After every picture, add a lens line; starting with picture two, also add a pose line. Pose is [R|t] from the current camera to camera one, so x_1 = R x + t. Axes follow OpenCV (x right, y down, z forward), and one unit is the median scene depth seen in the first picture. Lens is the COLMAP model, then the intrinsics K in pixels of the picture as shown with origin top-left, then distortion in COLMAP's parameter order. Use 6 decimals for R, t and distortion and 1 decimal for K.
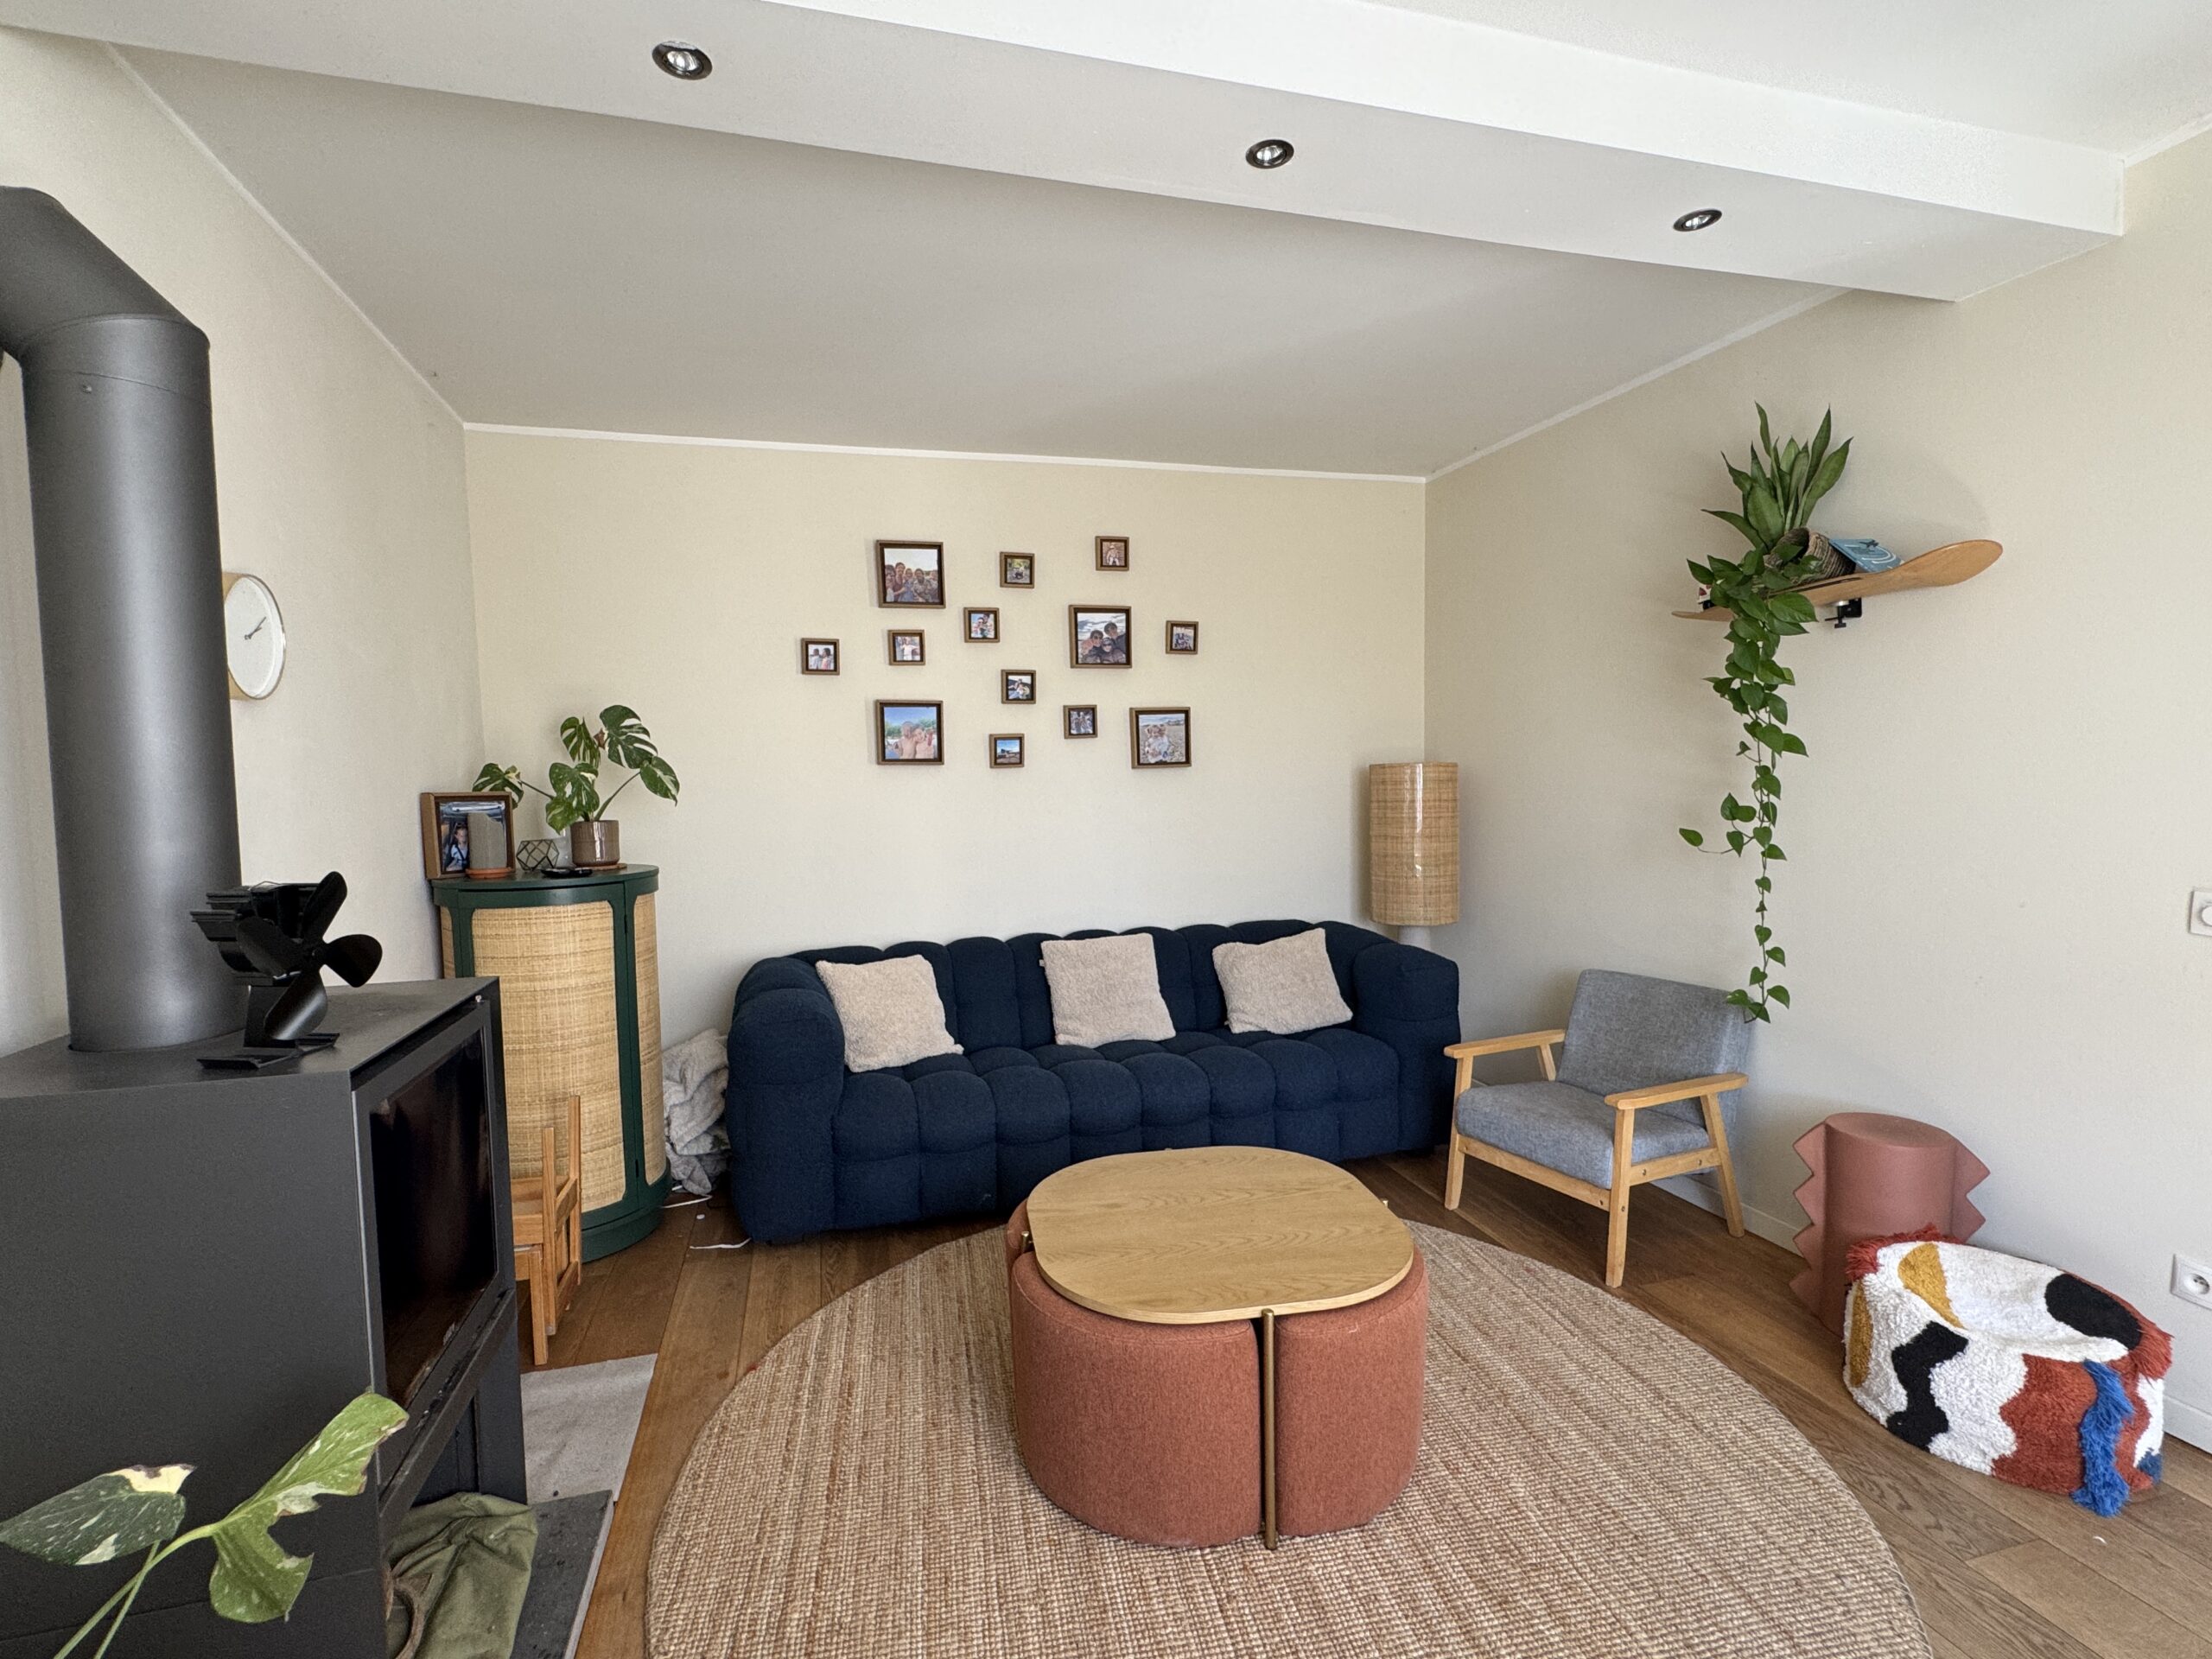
lens RADIAL K [[1021.5, 0, 1106.0], [0, 1021.5, 829.5], [0, 0, 1]] dist [-0.000477, -0.000147]
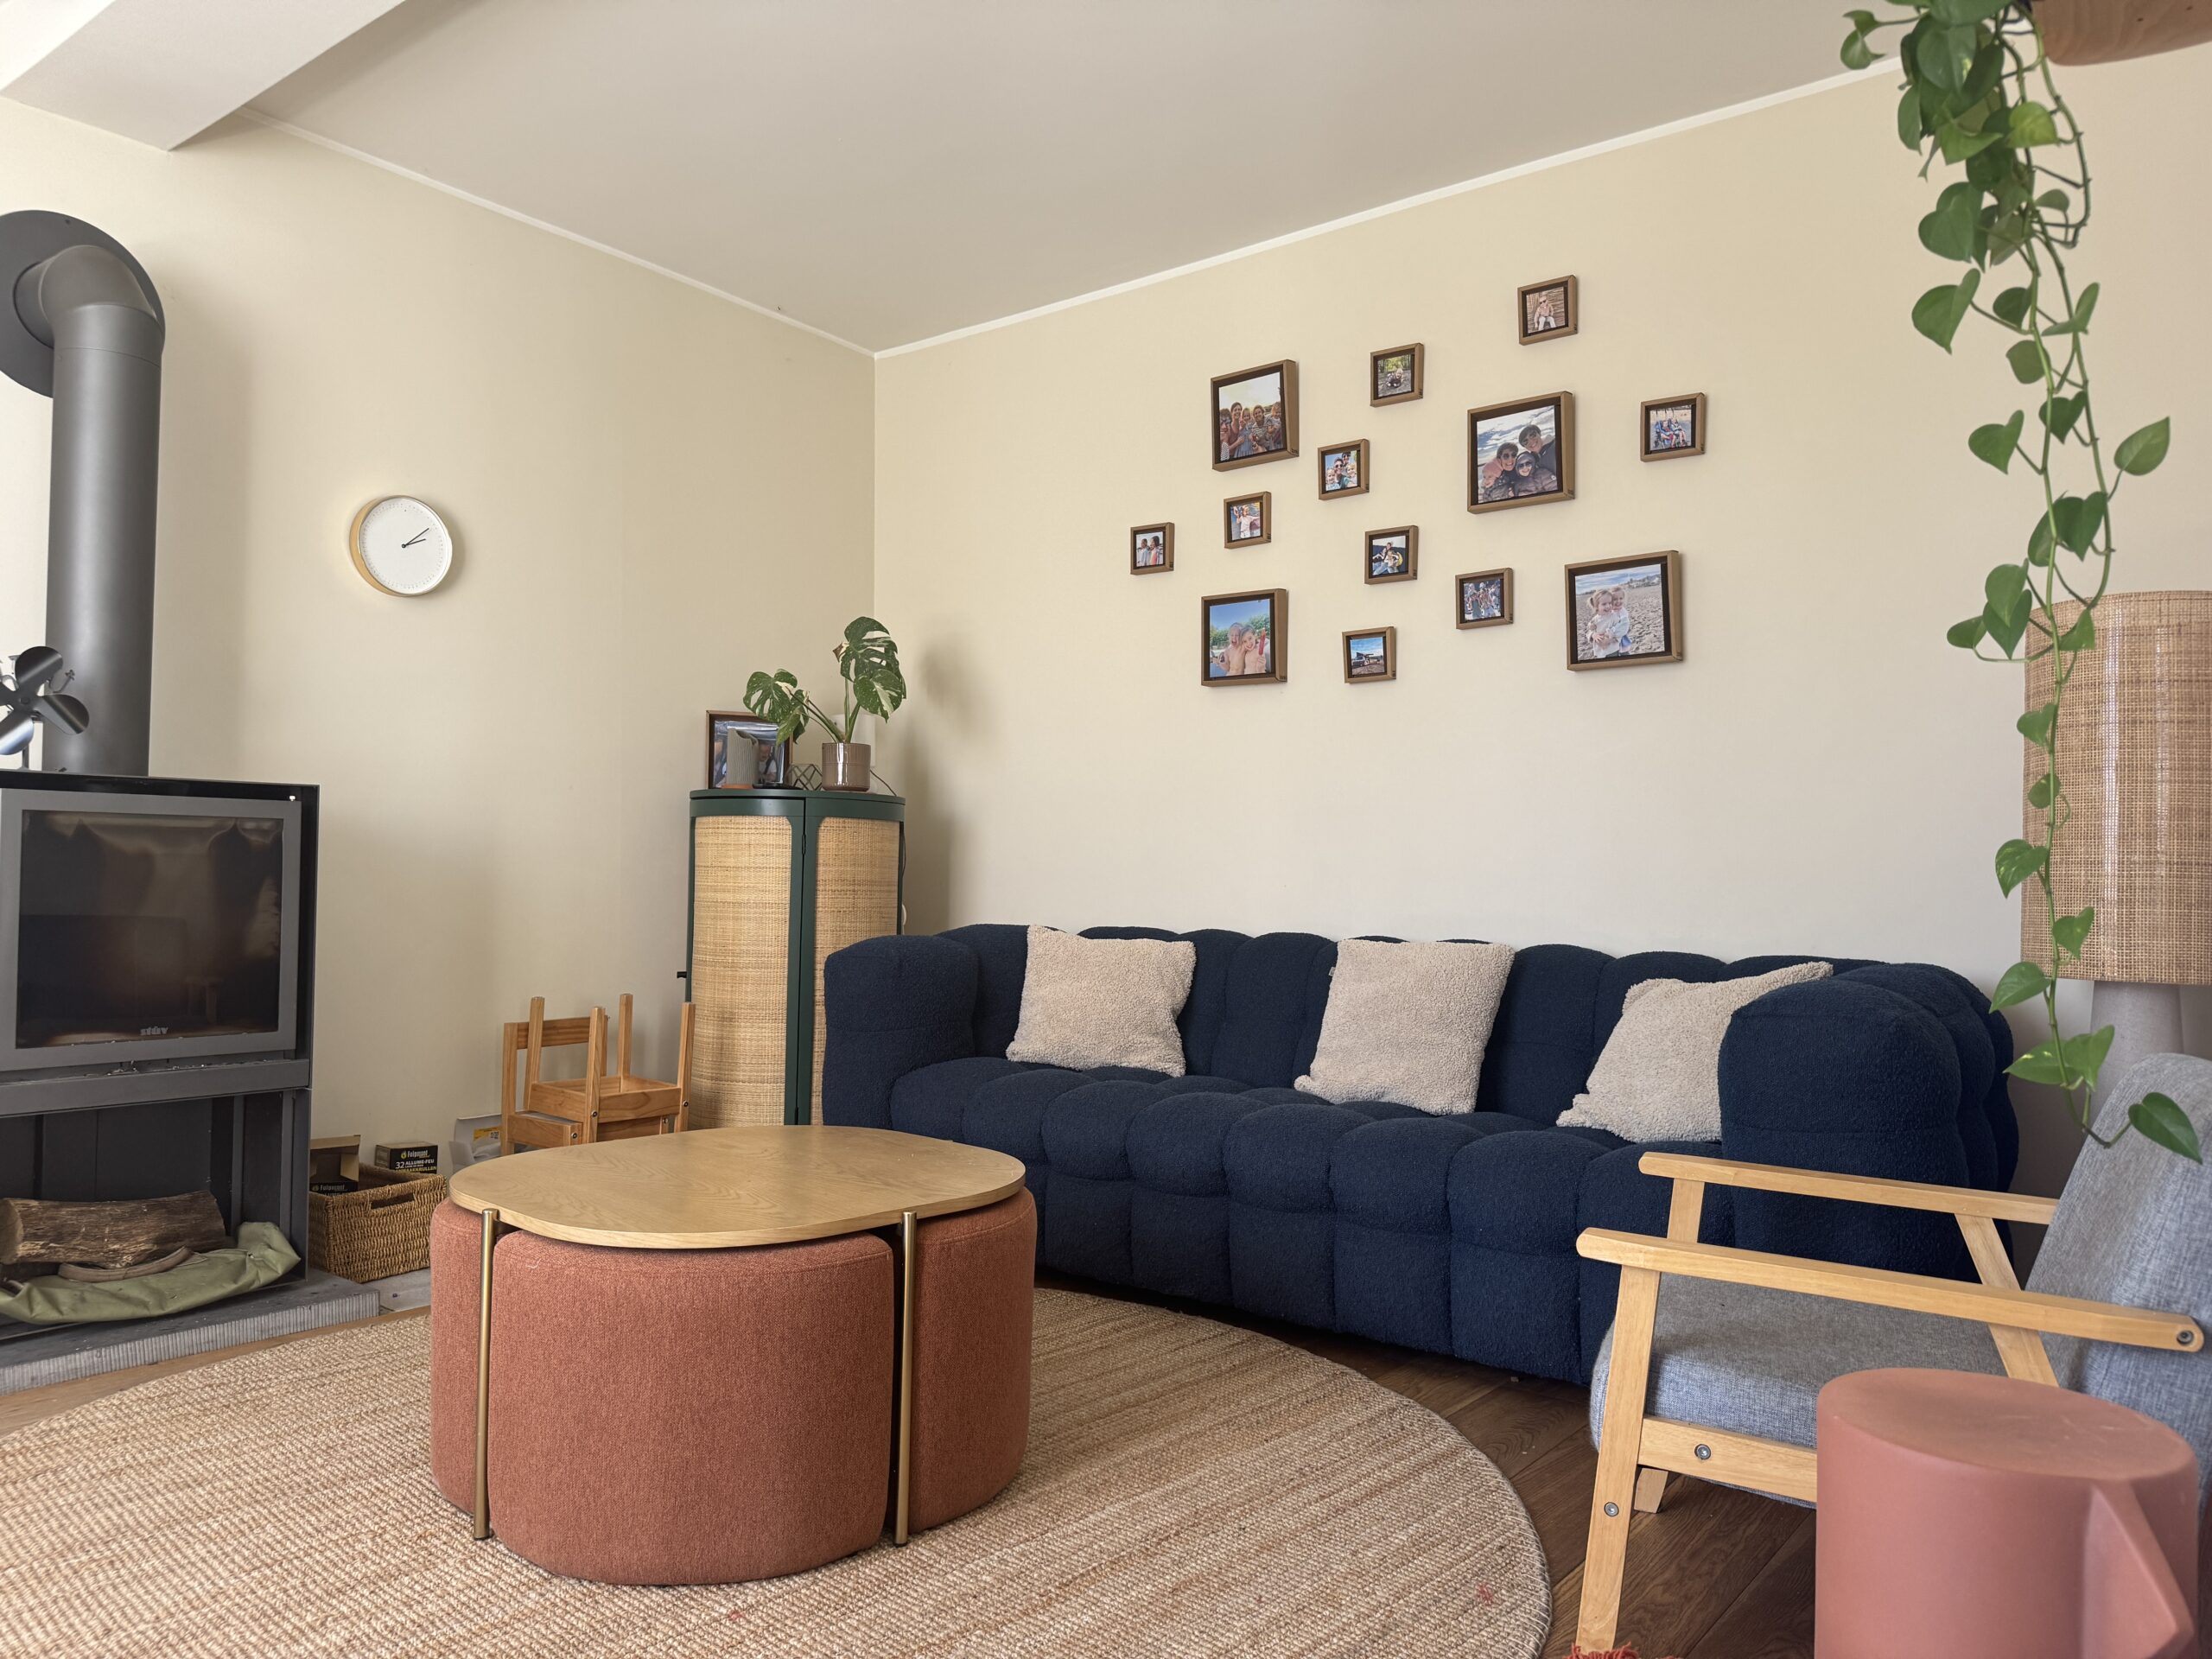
lens RADIAL K [[1546.4, 0, 1107.5], [0, 1546.4, 846.4], [0, 0, 1]] dist [0.097250, -0.142279]
pose [[0.585316, 0.008235, -0.810763, 0.616123], [-0.074257, 0.996290, -0.043489, 0.100779], [0.807397, 0.085659, 0.583757, 0.302823]]
